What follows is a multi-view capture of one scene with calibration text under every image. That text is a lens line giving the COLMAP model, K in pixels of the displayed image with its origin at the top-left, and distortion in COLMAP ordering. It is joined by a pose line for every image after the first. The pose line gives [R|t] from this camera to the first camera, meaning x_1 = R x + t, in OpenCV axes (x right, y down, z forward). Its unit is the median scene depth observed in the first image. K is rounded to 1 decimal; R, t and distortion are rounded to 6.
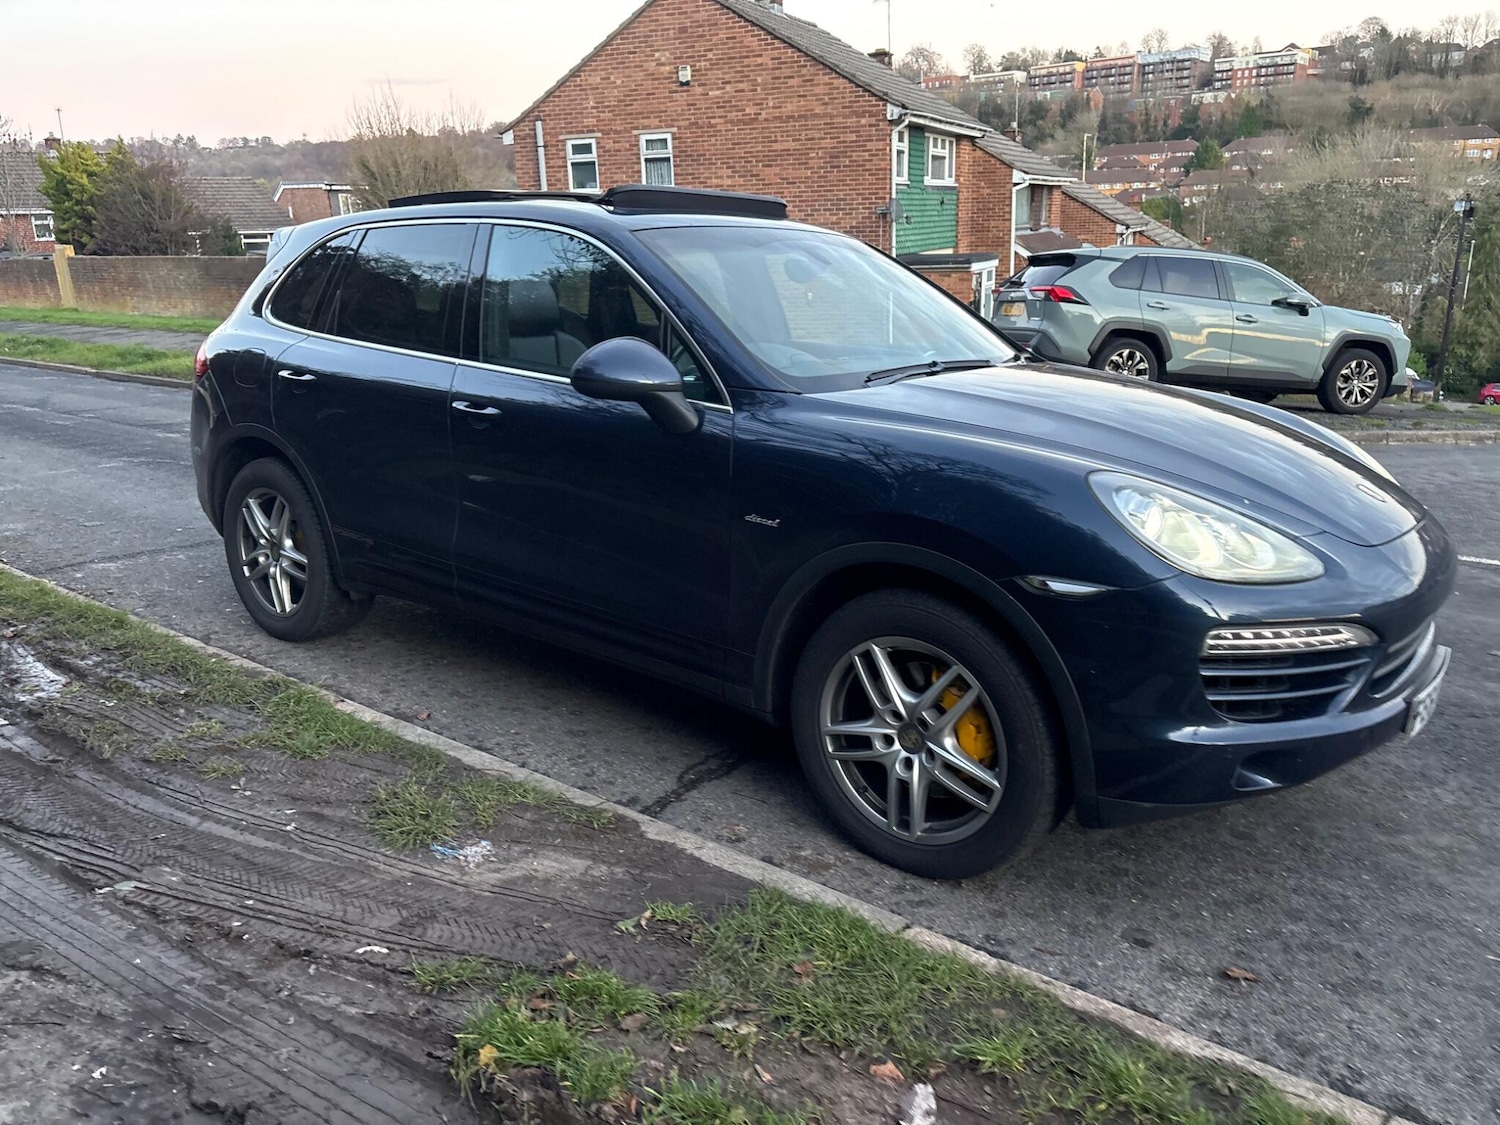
lens RADIAL K [[1188.0, 0, 763.7], [0, 1188.0, 553.9], [0, 0, 1]] dist [0.045194, -0.050321]
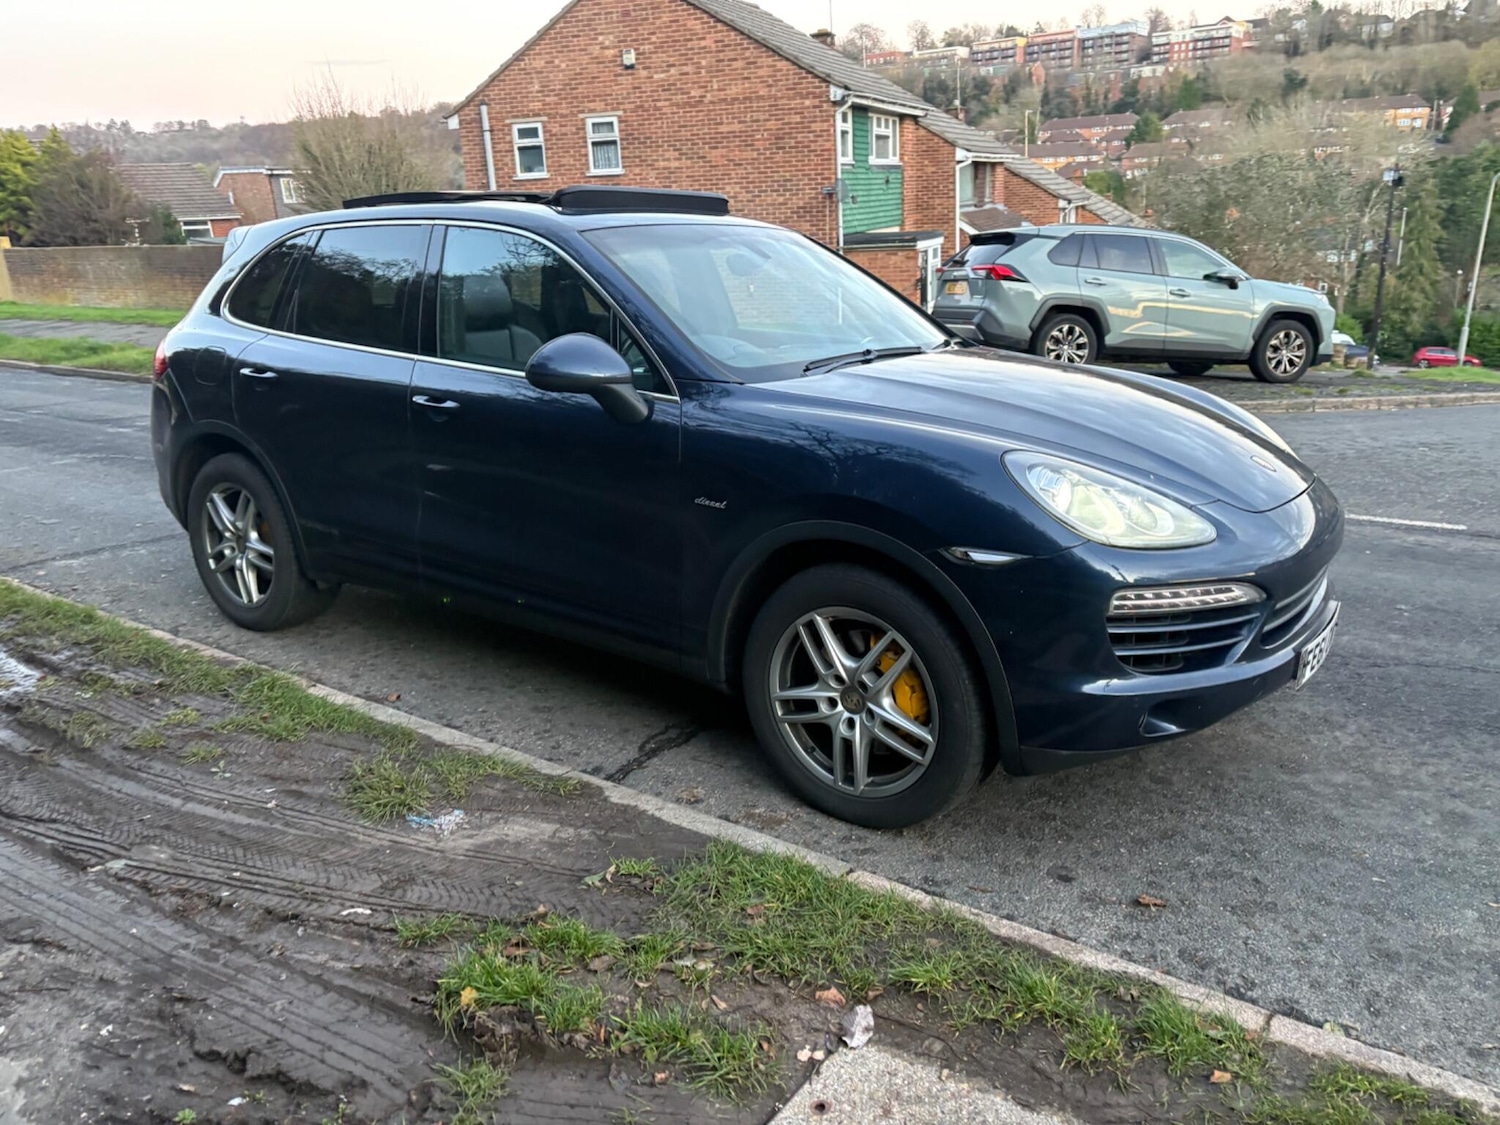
lens RADIAL K [[1183.4, 0, 774.3], [0, 1183.4, 542.0], [0, 0, 1]] dist [0.046625, -0.051179]
pose [[0.998682, -0.027962, 0.043040, 0.006390], [0.027569, 0.999573, 0.009685, -0.001020], [-0.043293, -0.008485, 0.999026, -0.045250]]
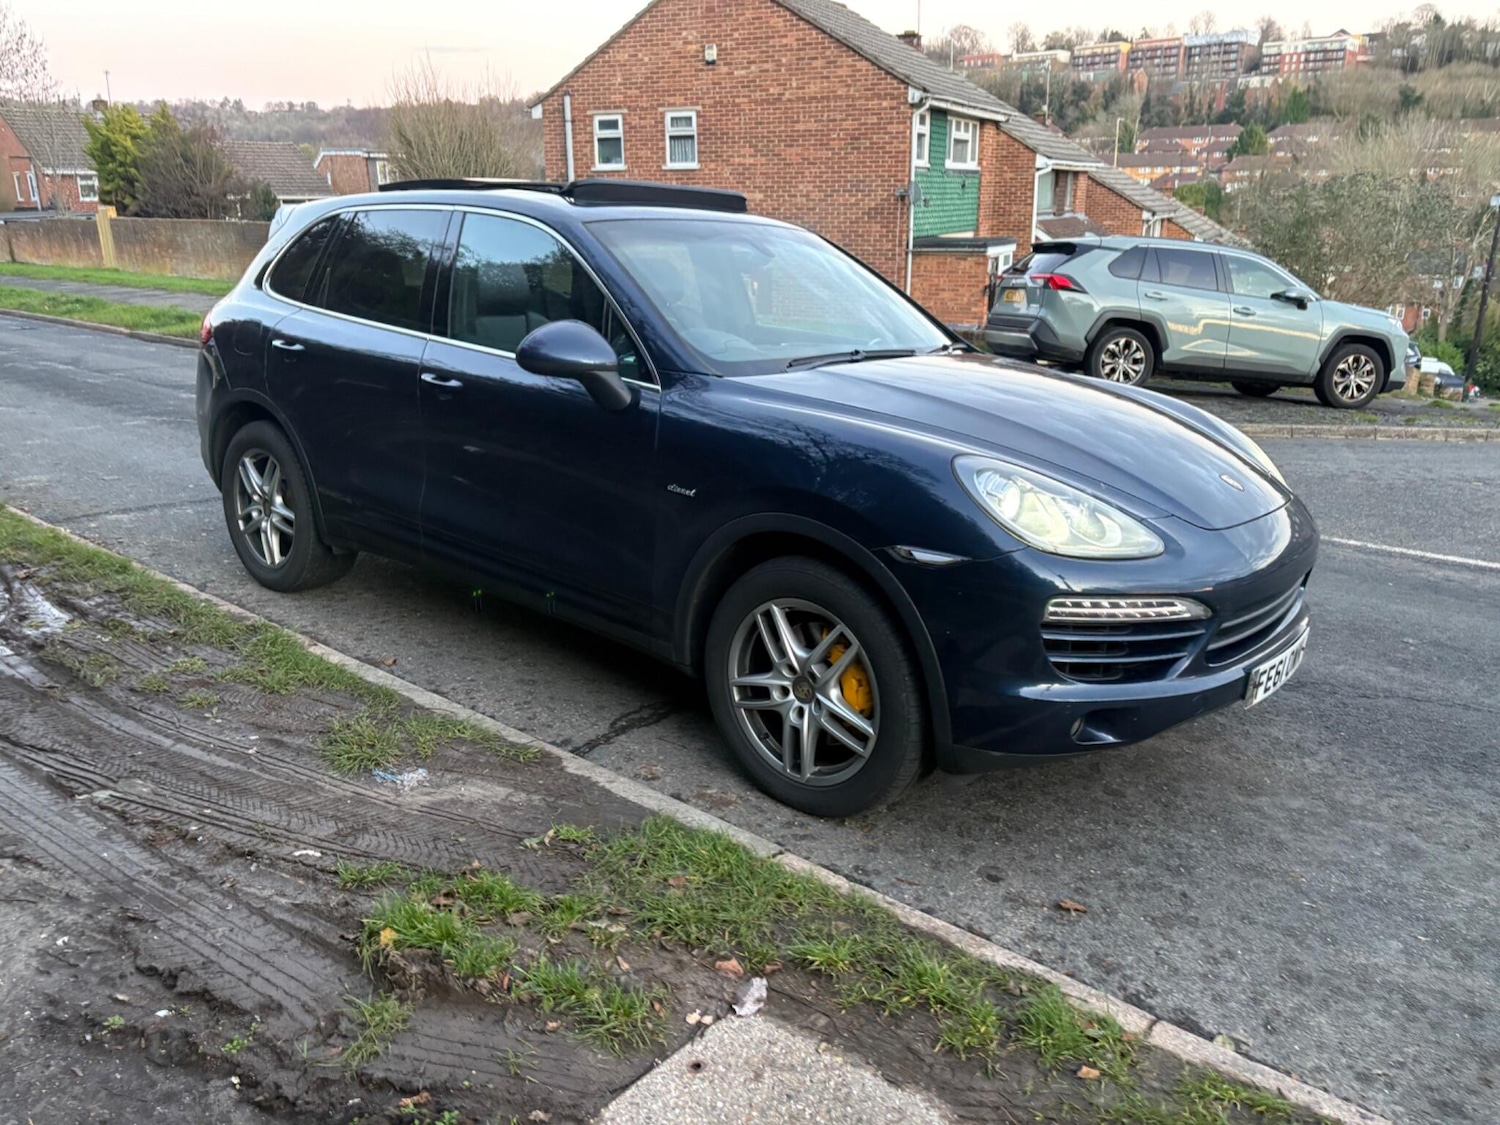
lens RADIAL K [[1185.2, 0, 757.8], [0, 1185.2, 544.6], [0, 0, 1]] dist [0.043202, -0.043211]
pose [[0.999105, 0.032123, -0.027531, 0.066037], [-0.031772, 0.999410, 0.013067, 0.003184], [0.027935, -0.012180, 0.999536, -0.067055]]
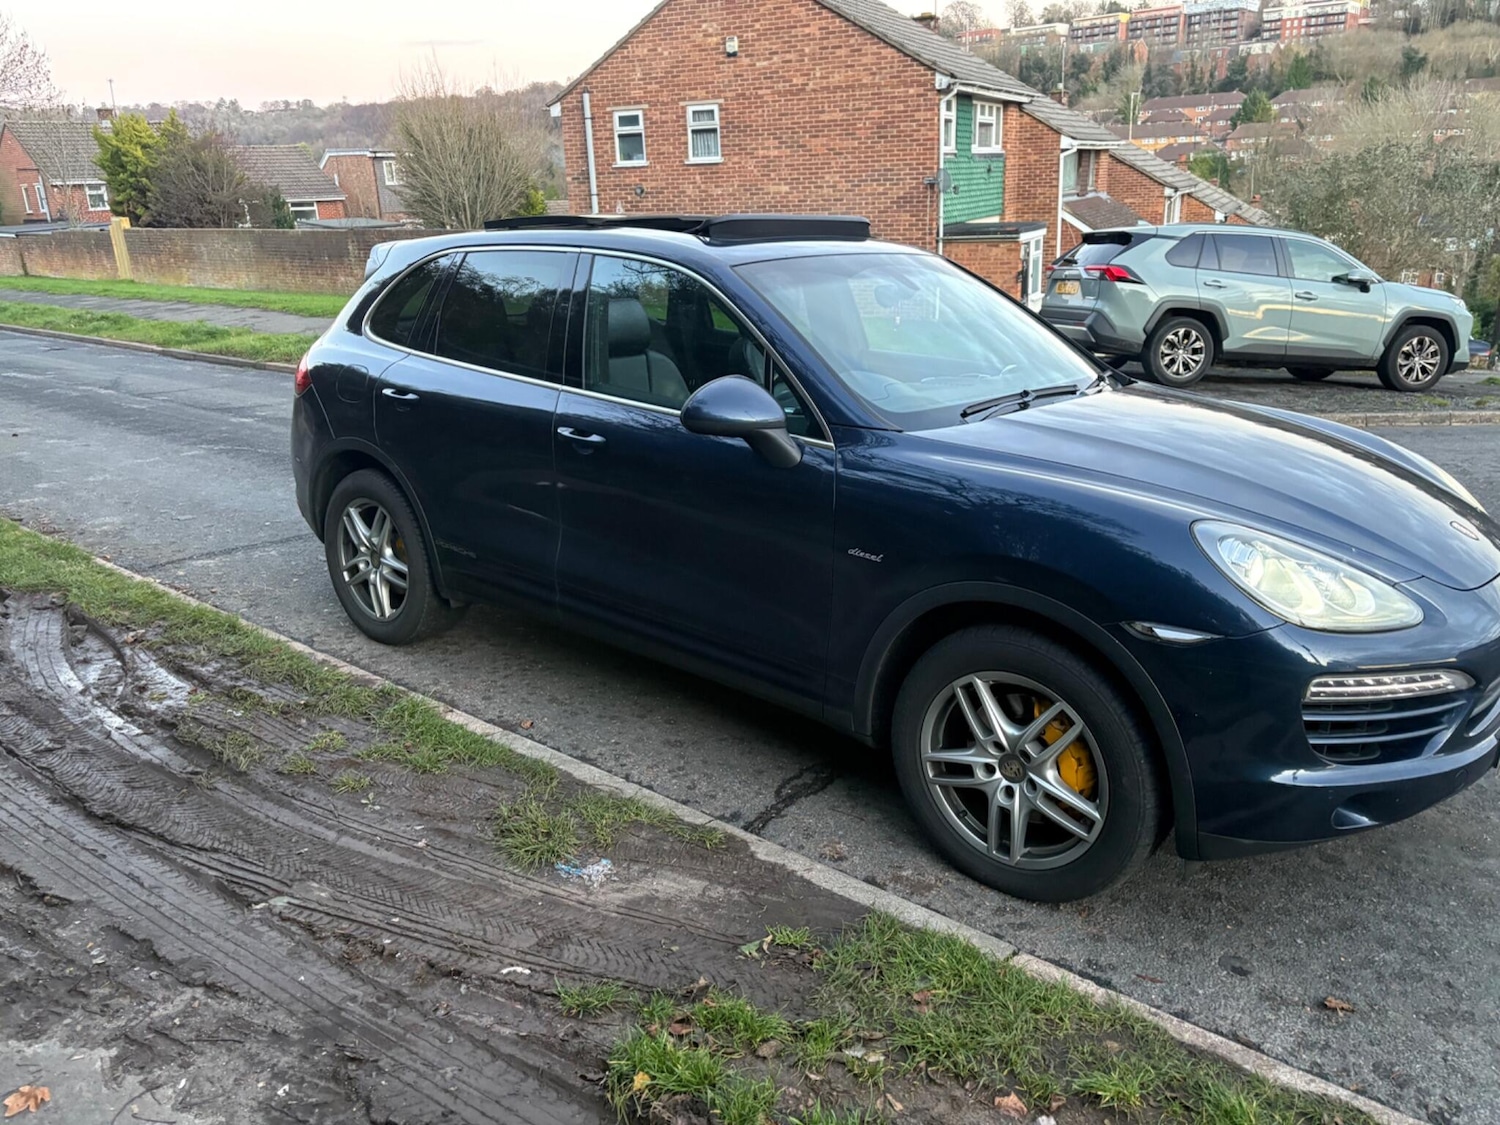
lens RADIAL K [[1185.2, 0, 757.8], [0, 1185.2, 544.6], [0, 0, 1]] dist [0.043202, -0.043211]
pose [[0.999388, 0.001770, -0.034942, -0.038341], [-0.000871, 0.999668, 0.025741, -0.041340], [0.034975, -0.025695, 0.999058, -0.027135]]
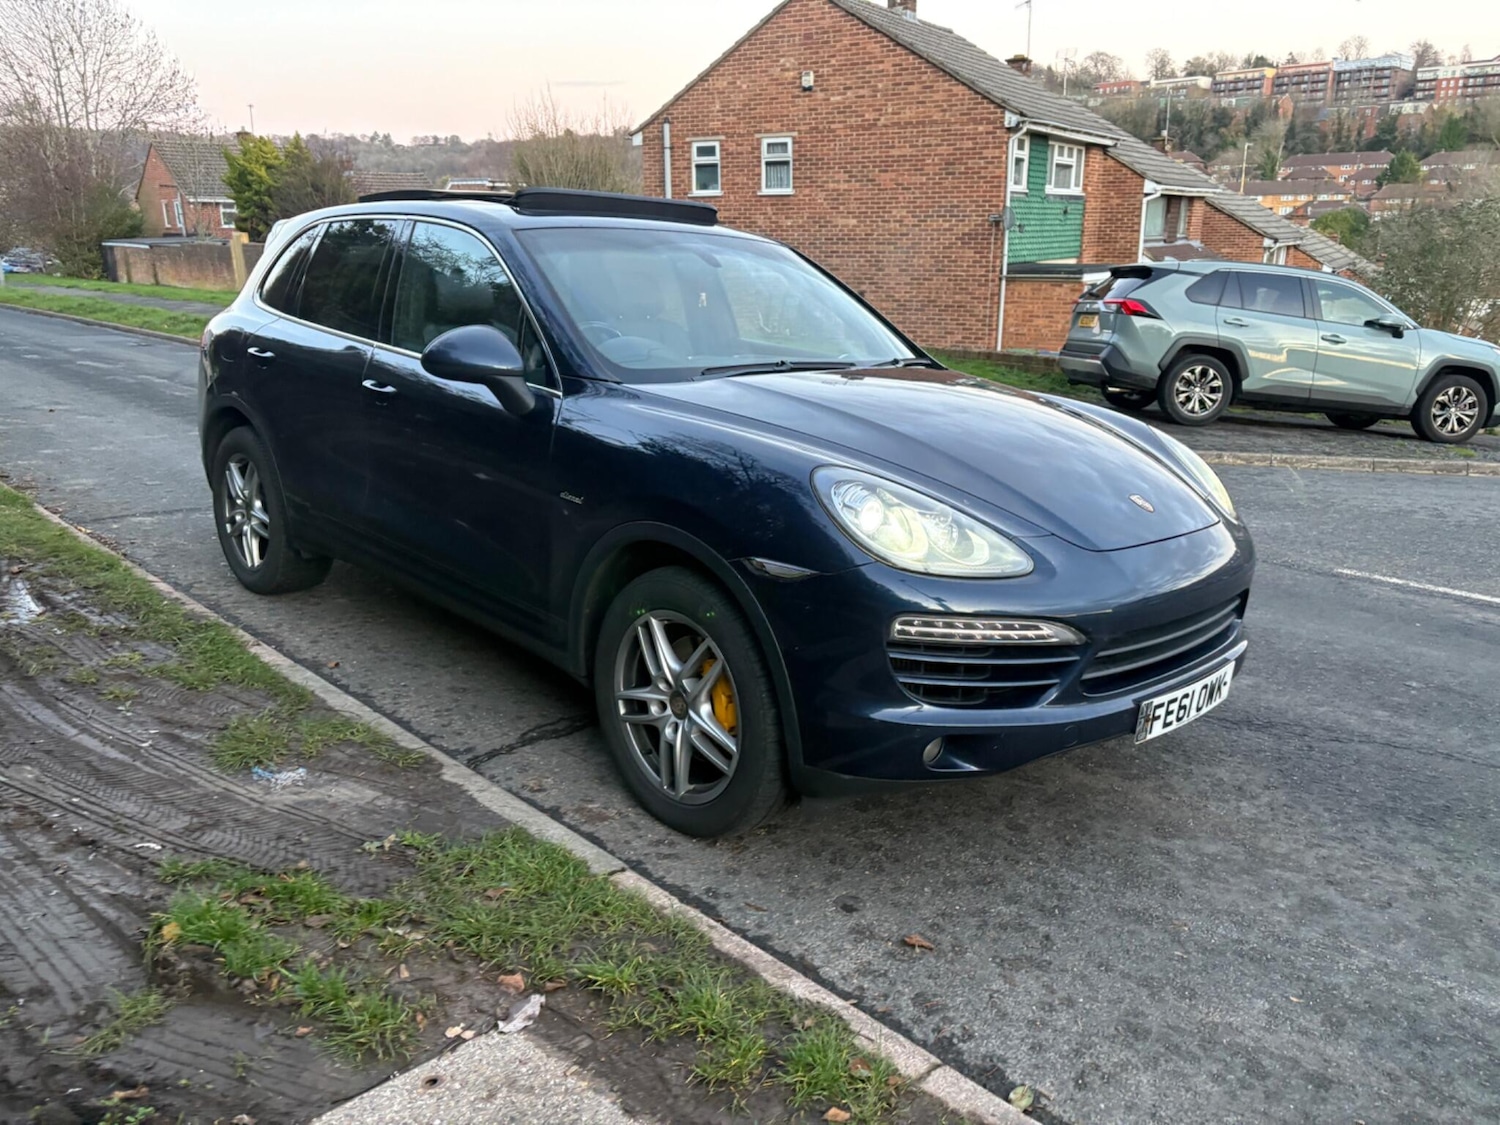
lens RADIAL K [[1188.0, 0, 763.7], [0, 1188.0, 553.9], [0, 0, 1]] dist [0.045194, -0.050321]
pose [[0.990635, 0.059494, -0.122891, 0.200286], [-0.059814, 0.998209, 0.001092, 0.007494], [0.122736, 0.006268, 0.992420, -0.038738]]
